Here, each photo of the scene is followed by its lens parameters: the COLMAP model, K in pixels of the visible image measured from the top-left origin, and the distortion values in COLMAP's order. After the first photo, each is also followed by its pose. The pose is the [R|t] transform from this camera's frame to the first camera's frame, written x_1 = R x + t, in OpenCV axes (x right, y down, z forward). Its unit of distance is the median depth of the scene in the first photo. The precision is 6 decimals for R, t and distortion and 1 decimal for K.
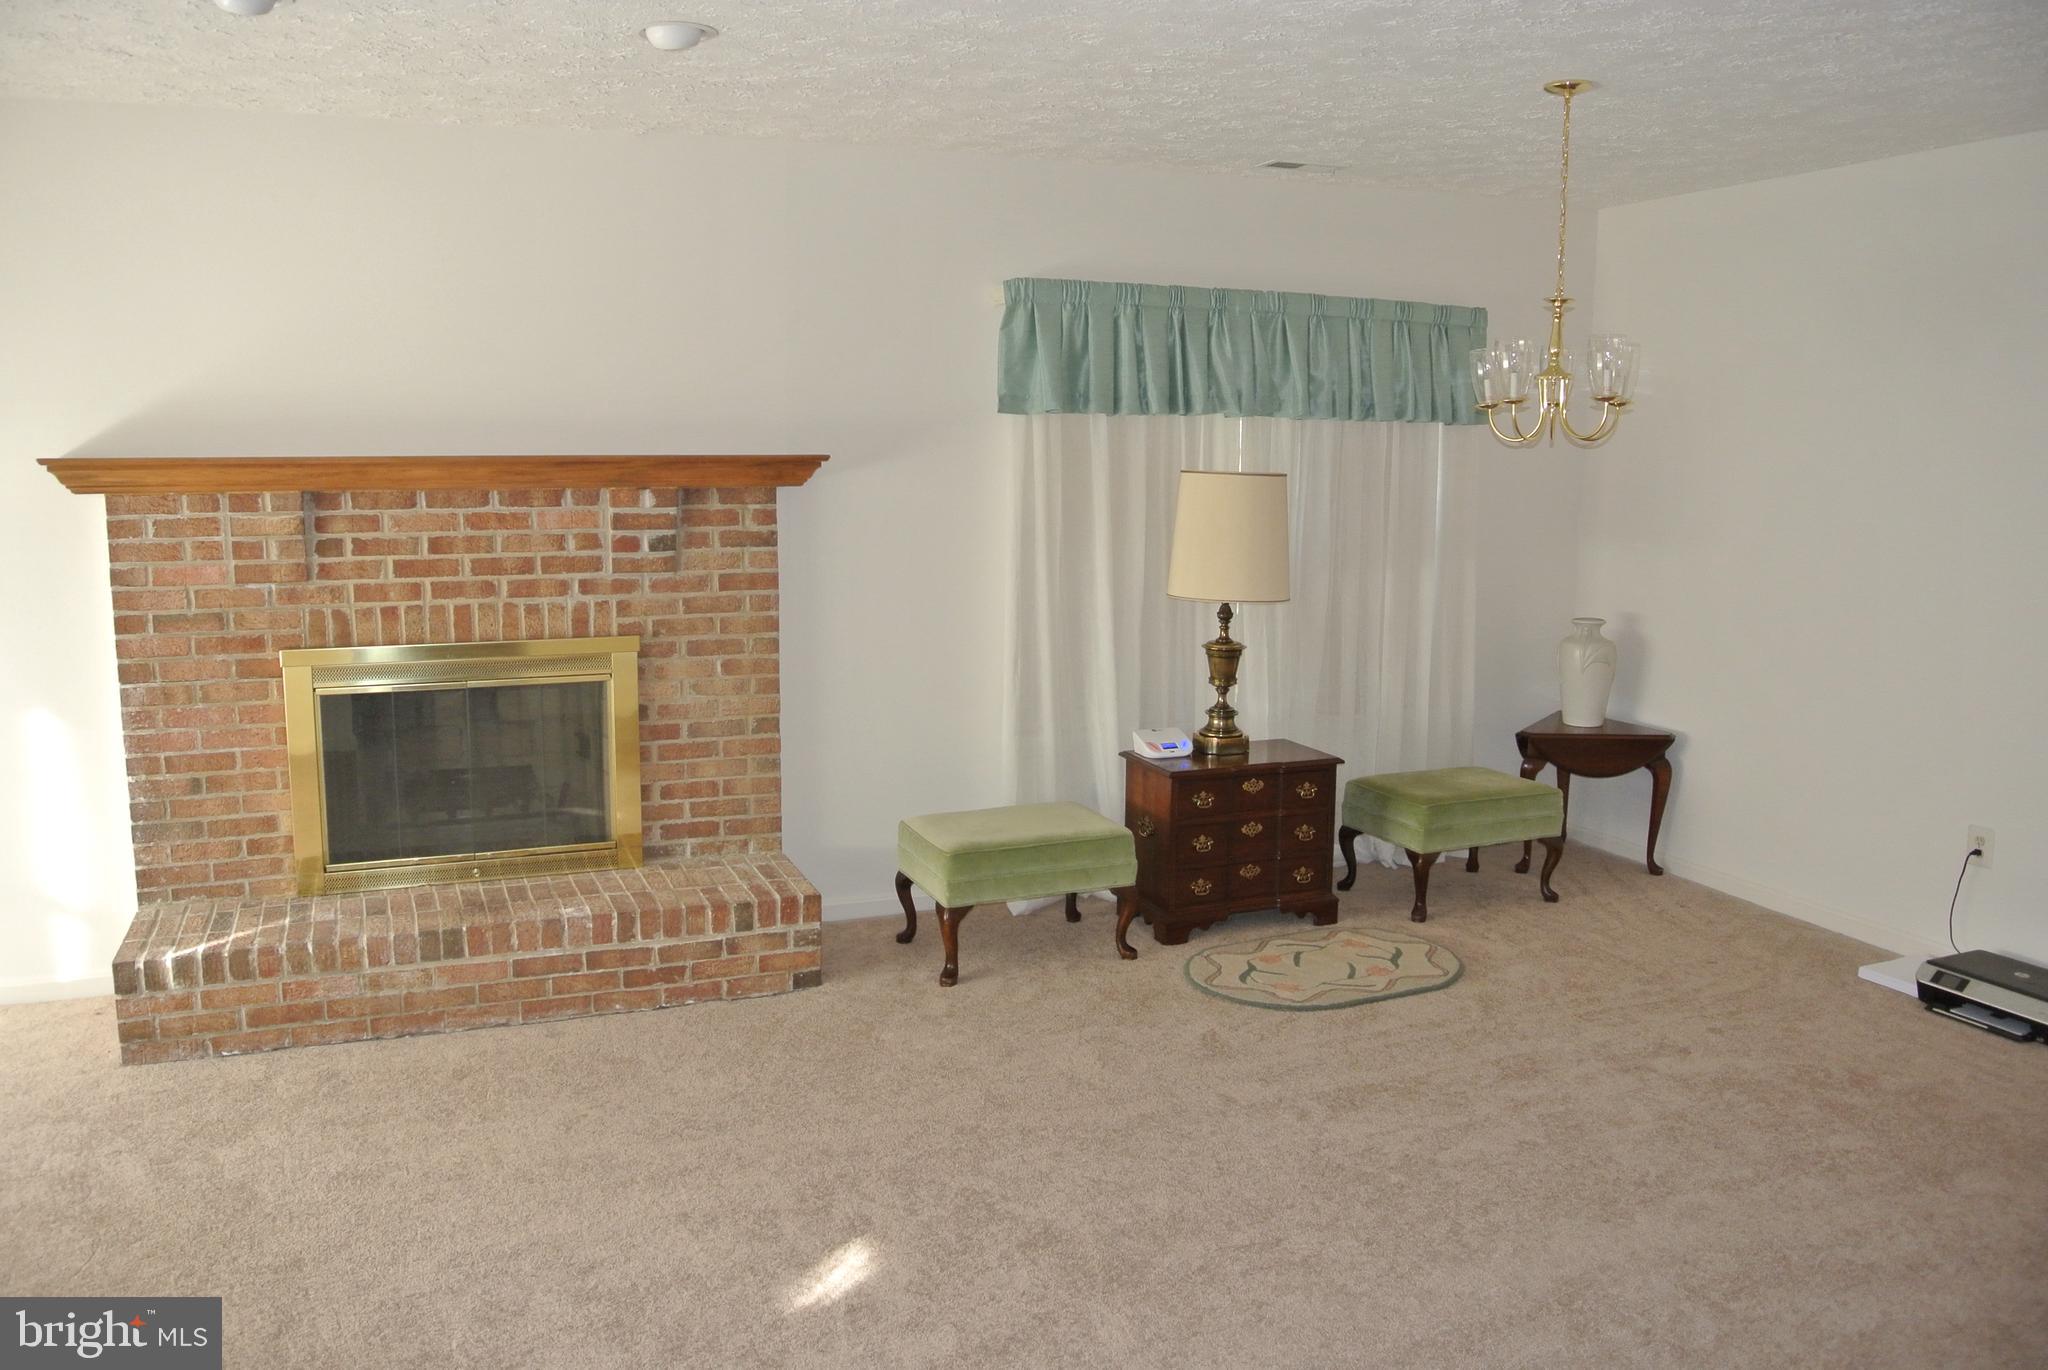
lens RADIAL K [[1587.5, 0, 1021.5], [0, 1587.5, 675.5], [0, 0, 1]] dist [-0.083668, 0.033465]
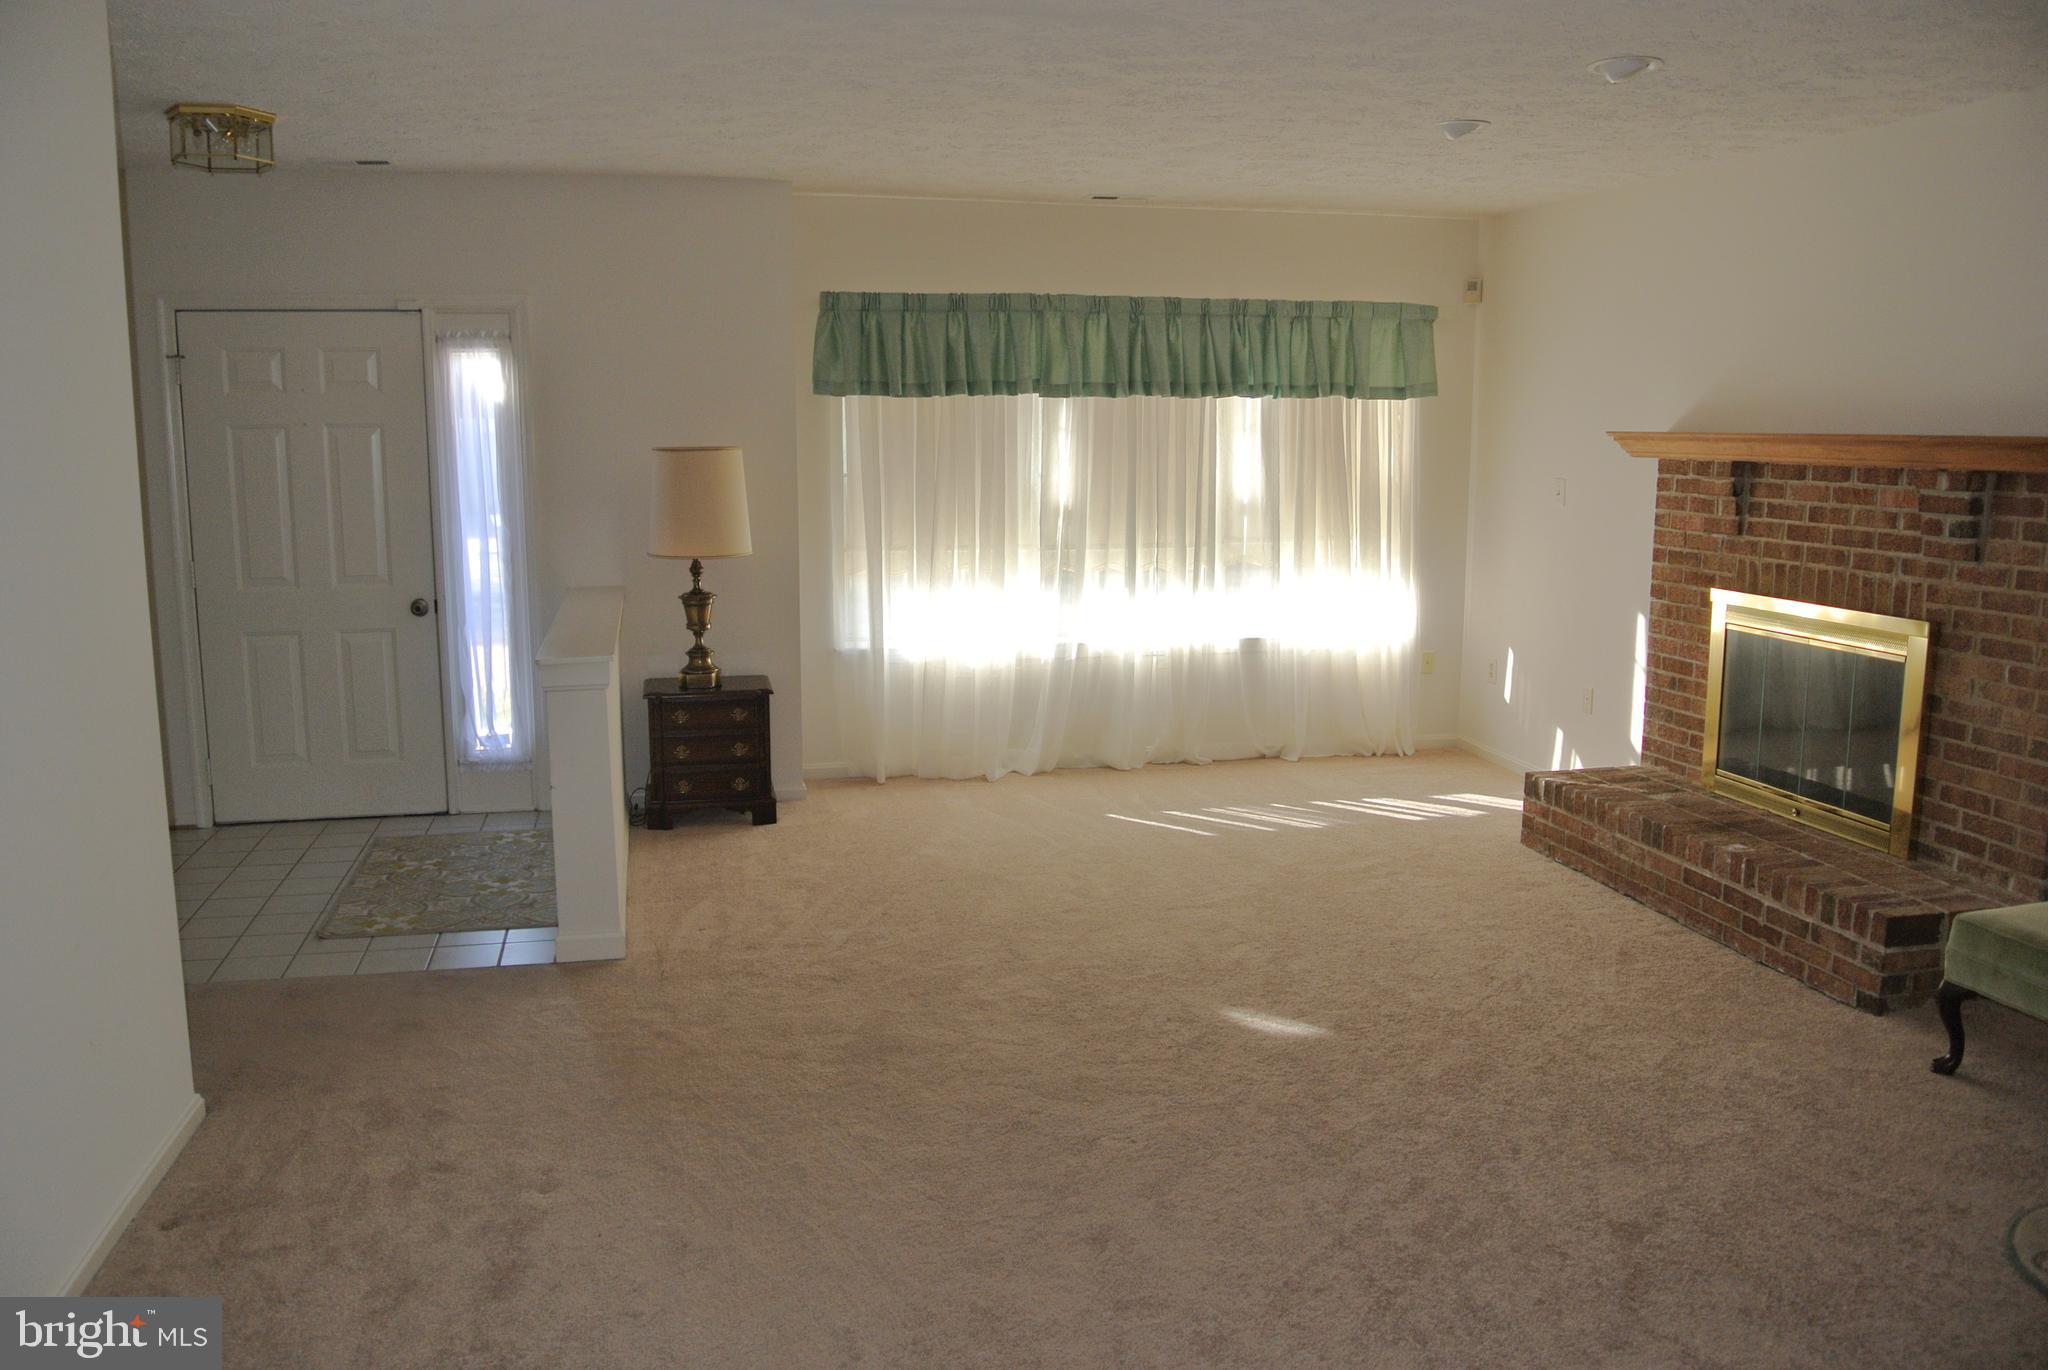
lens RADIAL K [[1587.5, 0, 1021.5], [0, 1587.5, 675.5], [0, 0, 1]] dist [-0.083668, 0.033465]
pose [[-0.160651, 0.148716, -0.975743, 0.799477], [-0.142127, 0.974795, 0.171972, -0.079776], [0.976725, 0.166307, -0.135465, 0.607317]]
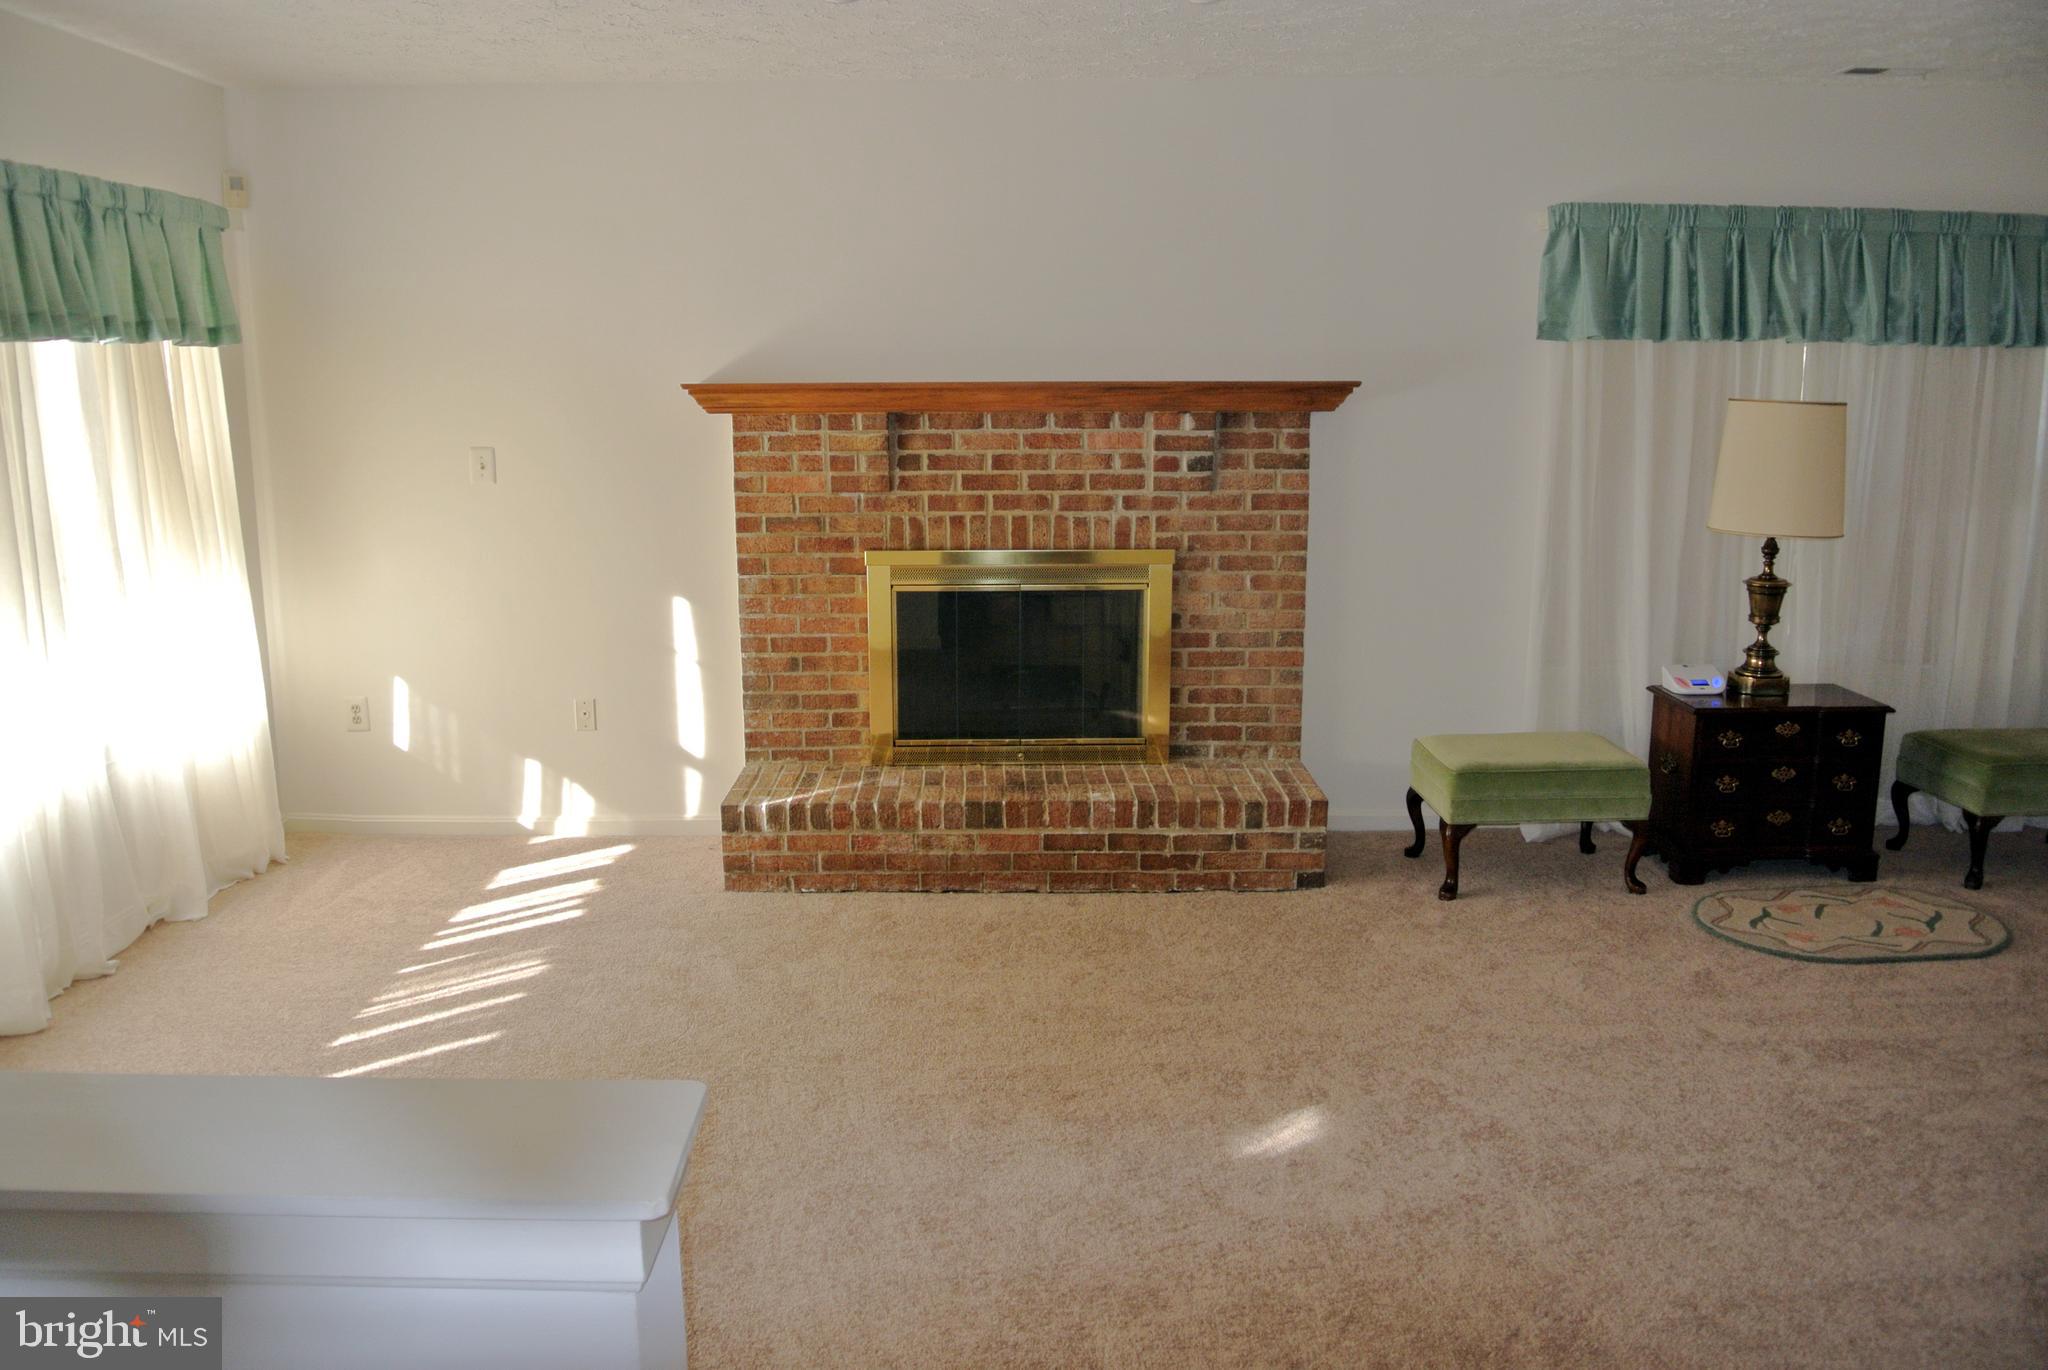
lens RADIAL K [[1587.5, 0, 1021.5], [0, 1587.5, 675.5], [0, 0, 1]] dist [-0.083668, 0.033465]
pose [[0.931663, 0.059416, -0.358433, 0.055201], [-0.043890, 0.997718, 0.051306, 0.010047], [0.360663, -0.032068, 0.932145, -0.051722]]
